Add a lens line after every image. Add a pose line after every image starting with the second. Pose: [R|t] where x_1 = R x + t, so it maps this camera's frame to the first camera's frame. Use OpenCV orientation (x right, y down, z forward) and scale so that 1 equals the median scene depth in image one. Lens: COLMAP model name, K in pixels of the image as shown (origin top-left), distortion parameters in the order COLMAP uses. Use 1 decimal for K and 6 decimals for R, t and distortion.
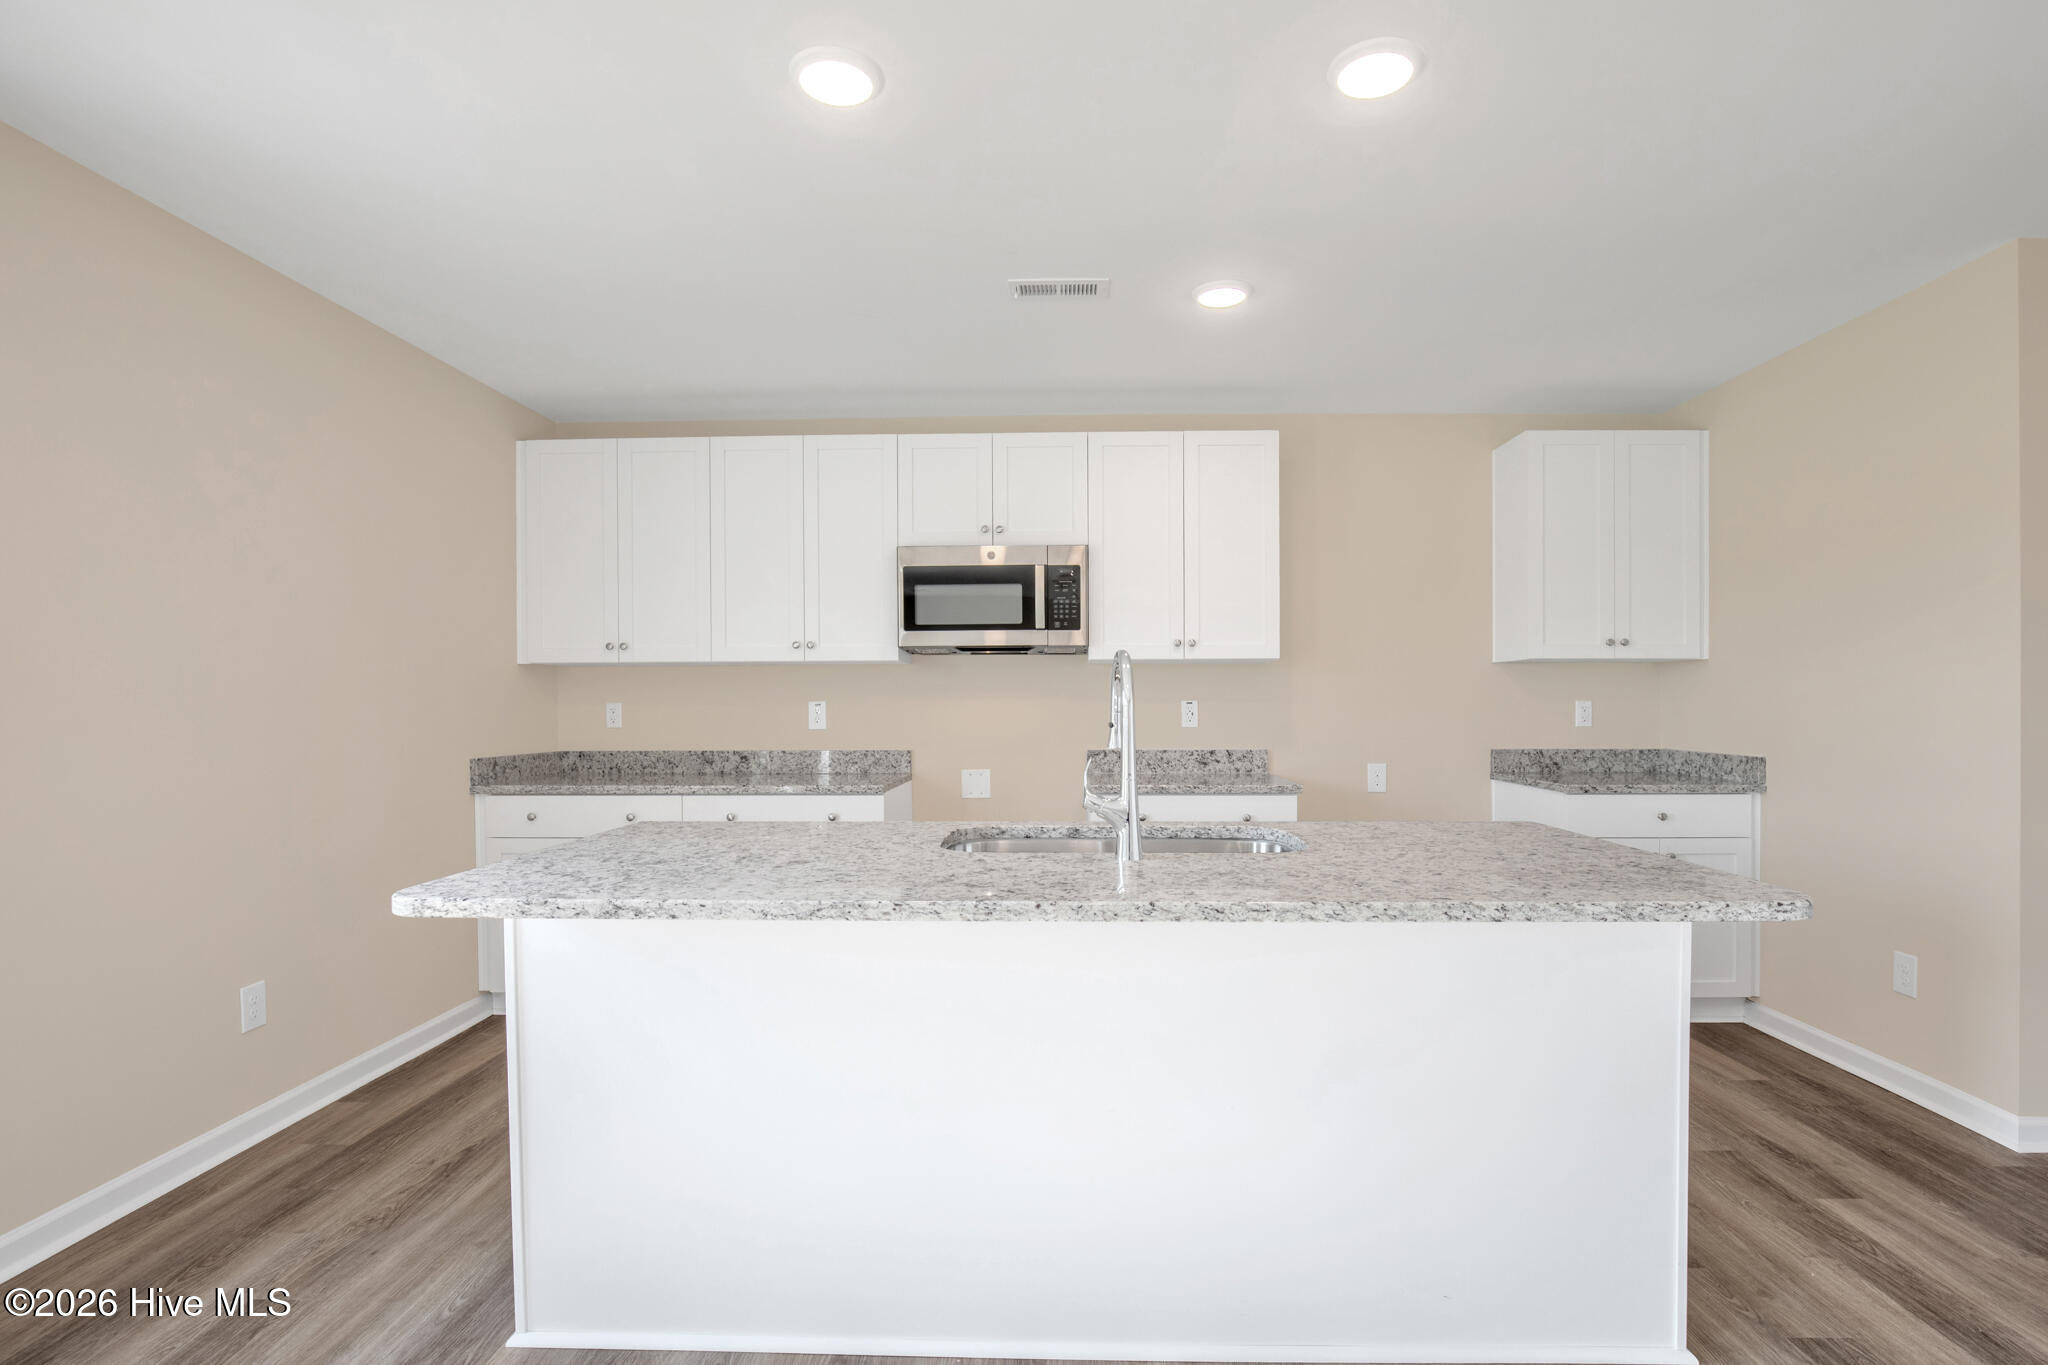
lens RADIAL K [[968.3, 0, 1034.4], [0, 968.3, 716.9], [0, 0, 1]] dist [-0.027652, 0.004768]
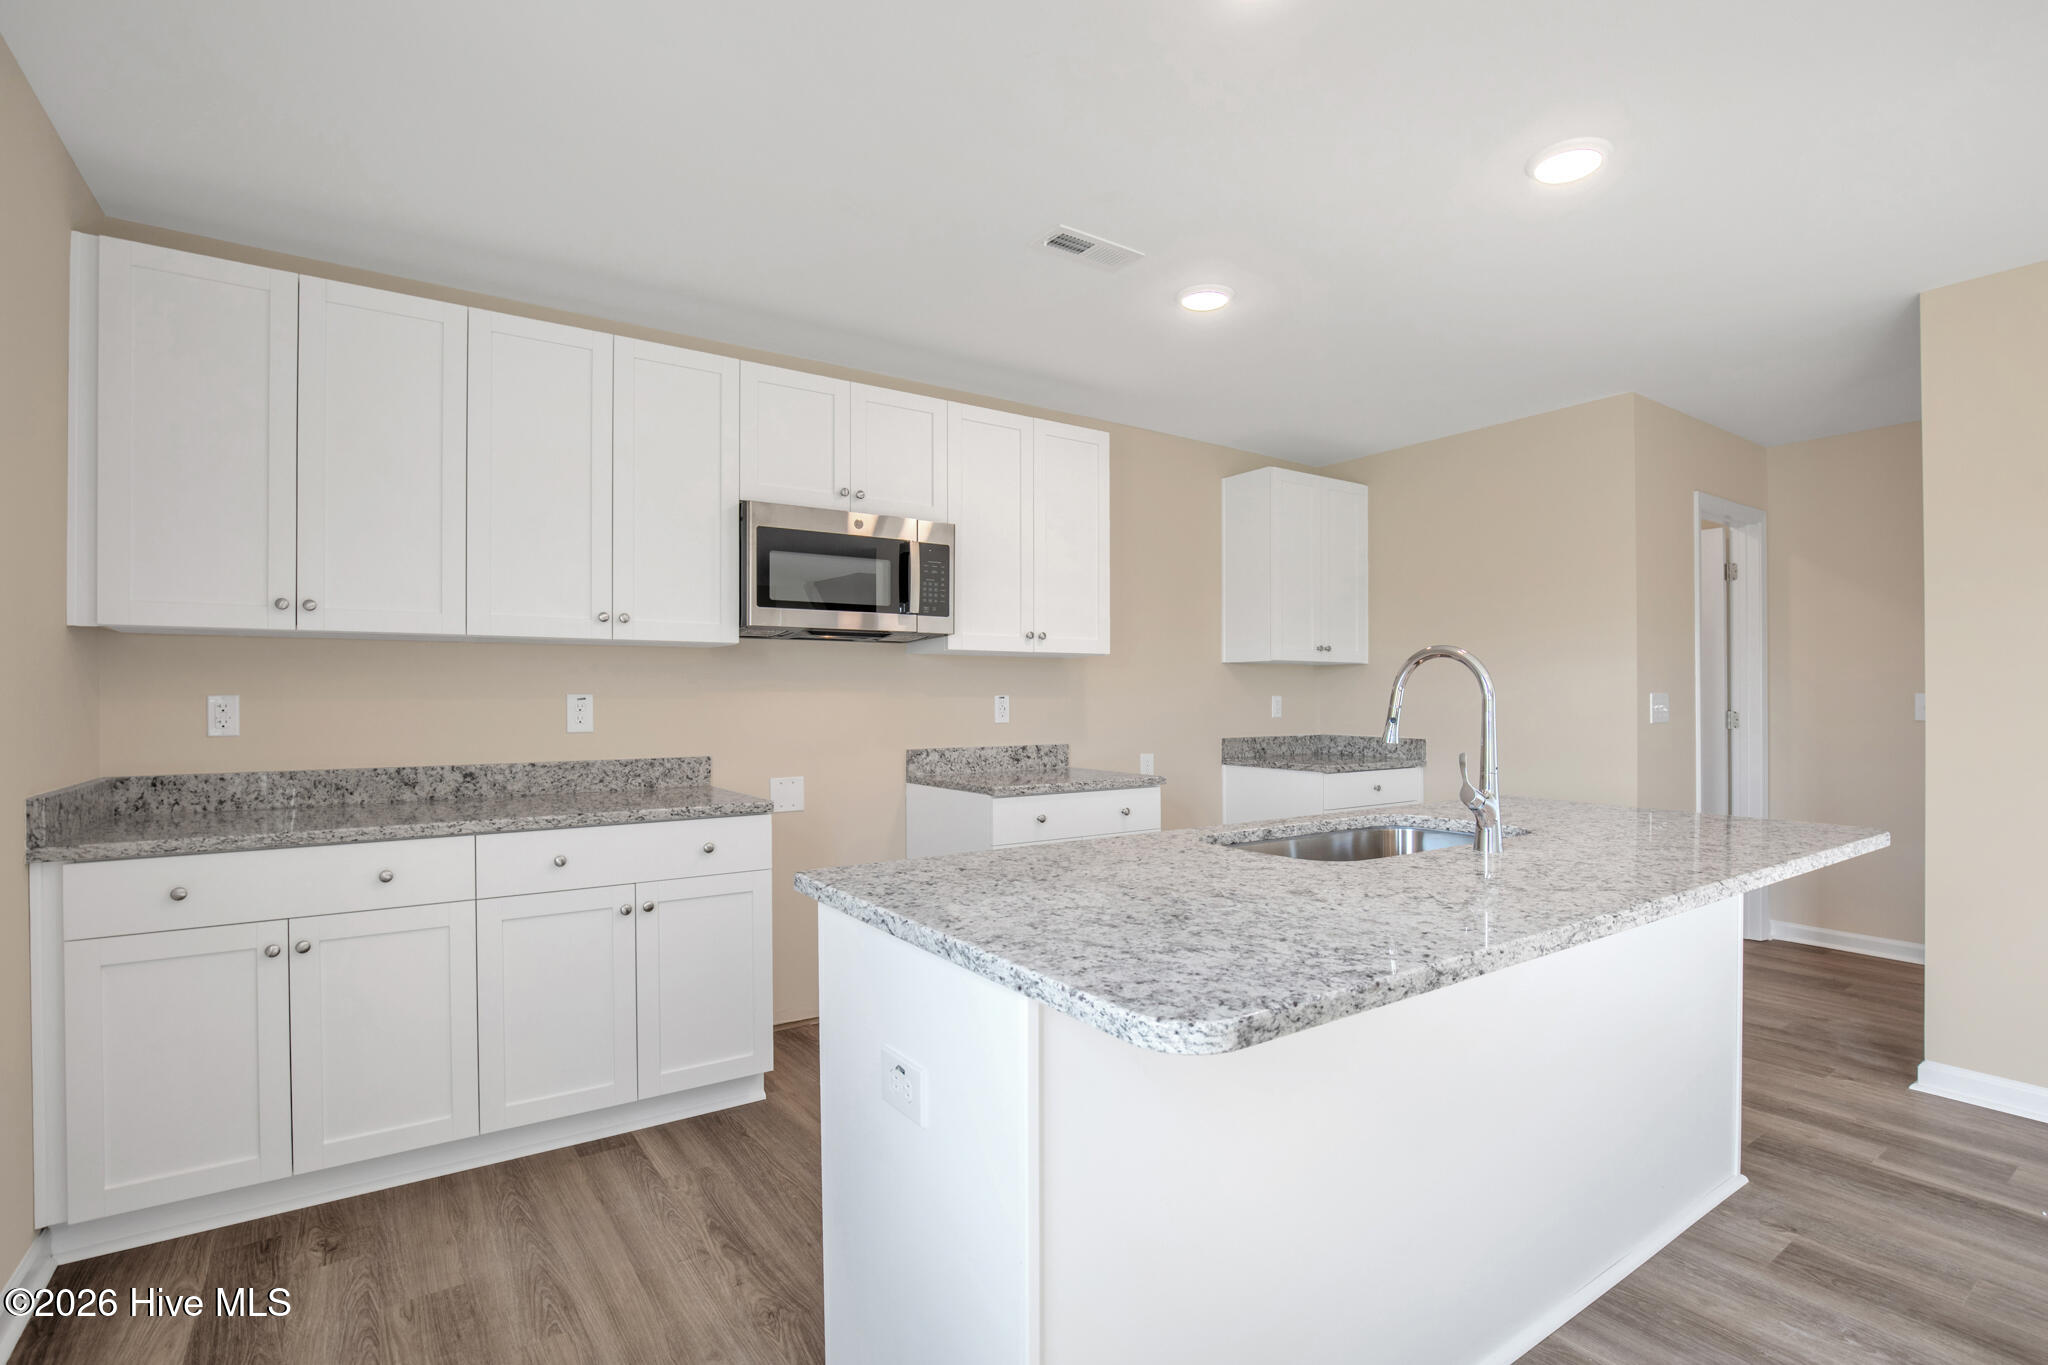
lens RADIAL K [[968.3, 0, 1026.6], [0, 968.3, 700.0], [0, 0, 1]] dist [-0.027652, 0.004768]
pose [[0.805050, 0.000197, 0.593207, -0.419451], [0.007497, 0.999917, -0.010506, -0.001731], [-0.593160, 0.012905, 0.804981, 0.222424]]
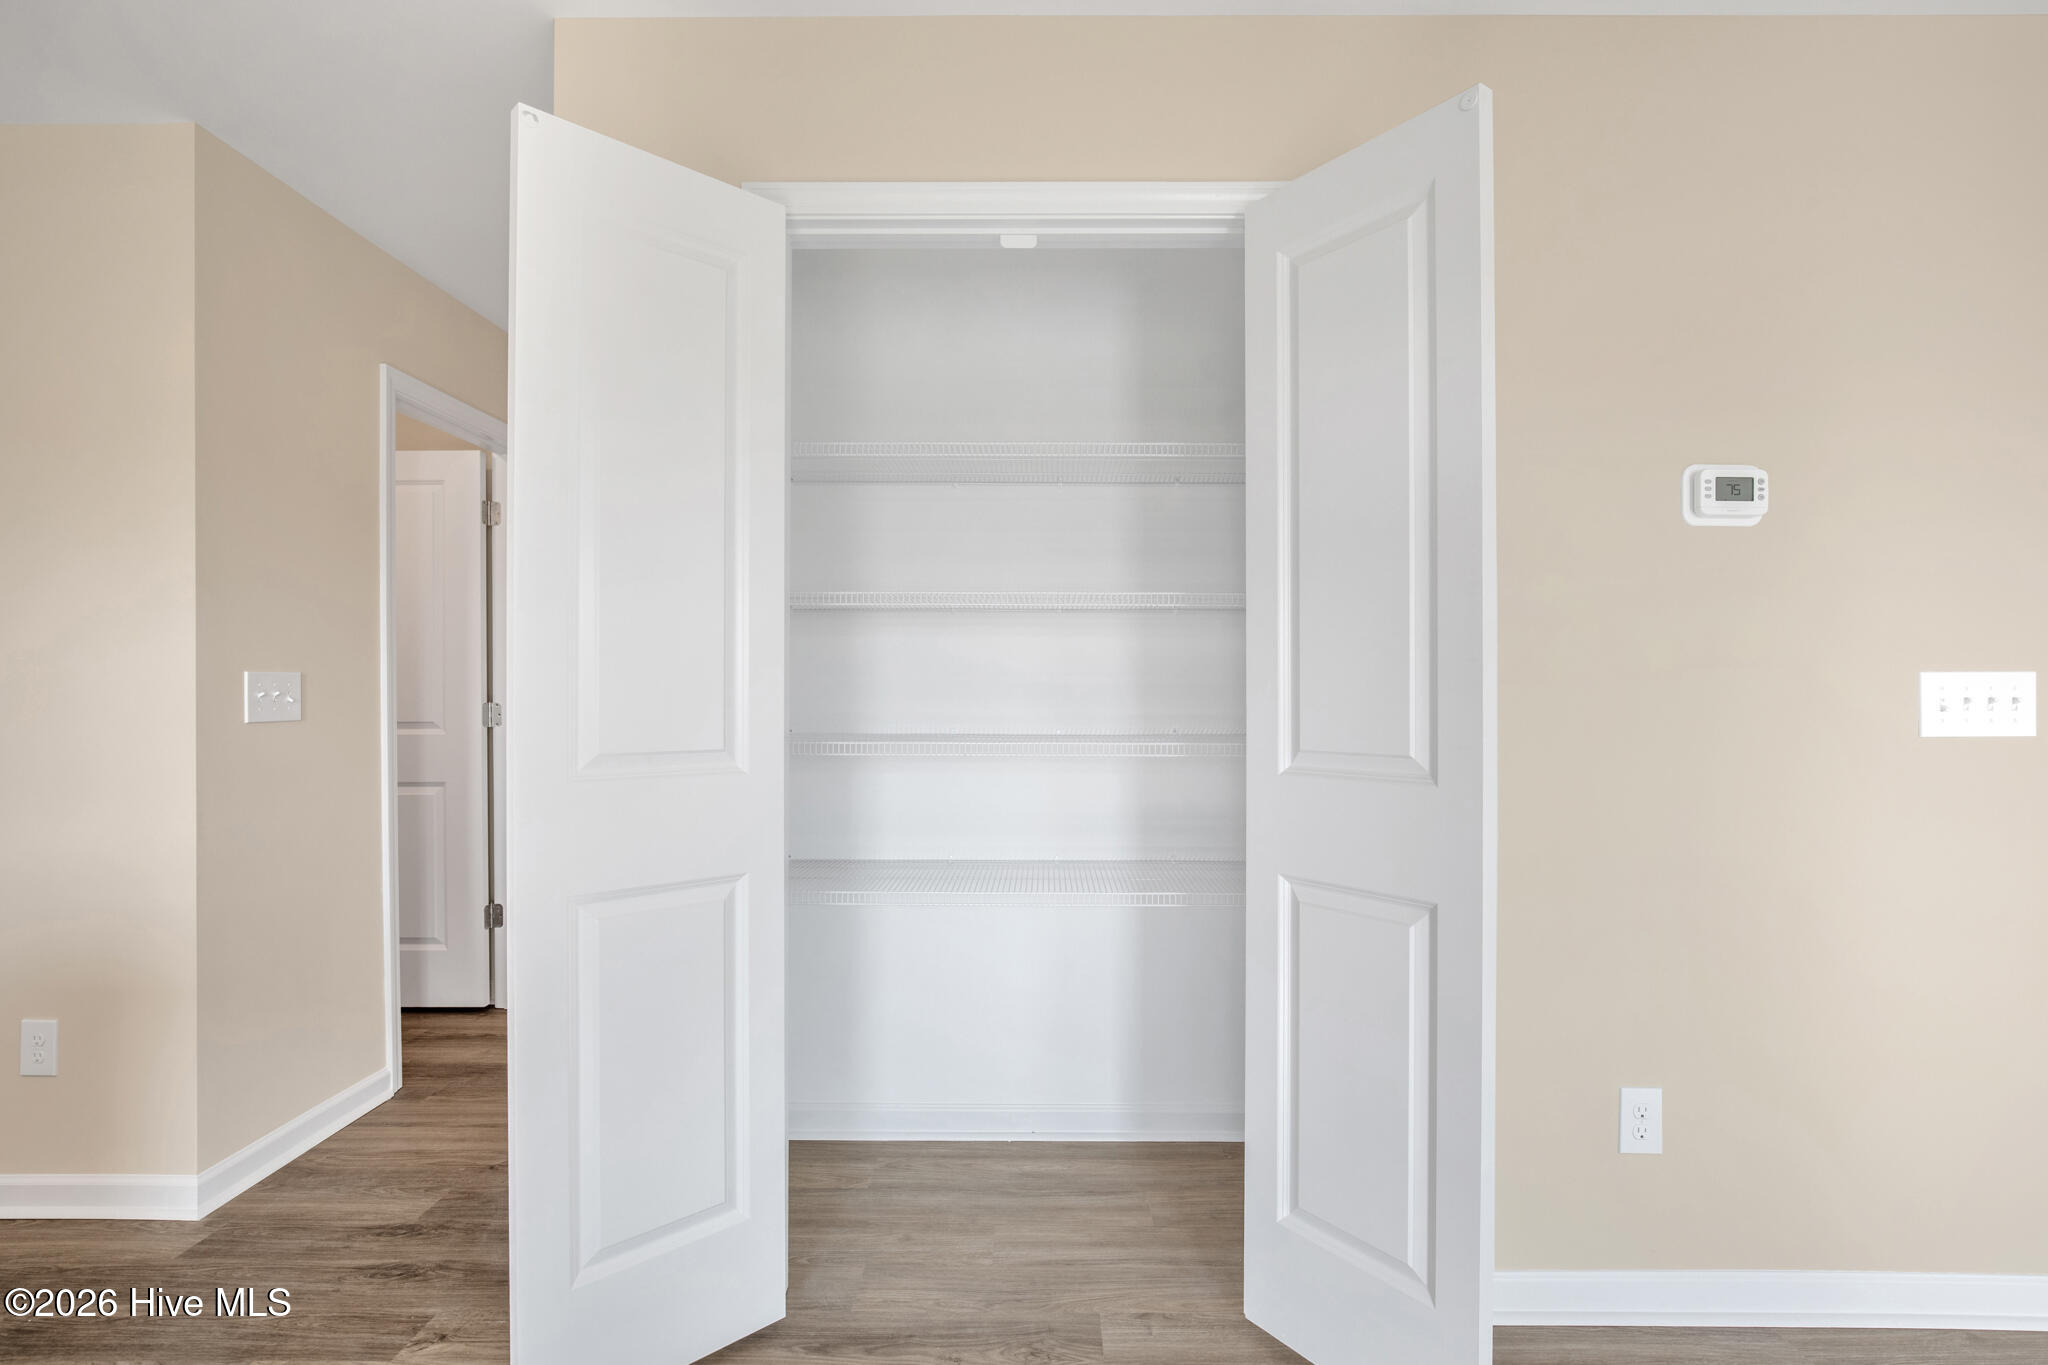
lens RADIAL K [[968.3, 0, 1031.5], [0, 968.3, 686.4], [0, 0, 1]] dist [-0.027652, 0.004768]
pose [[-0.018882, 0.012166, 0.999748, 0.128572], [0.016172, 0.999799, -0.011861, 0.010558], [-0.999691, 0.015944, -0.019075, 0.179209]]
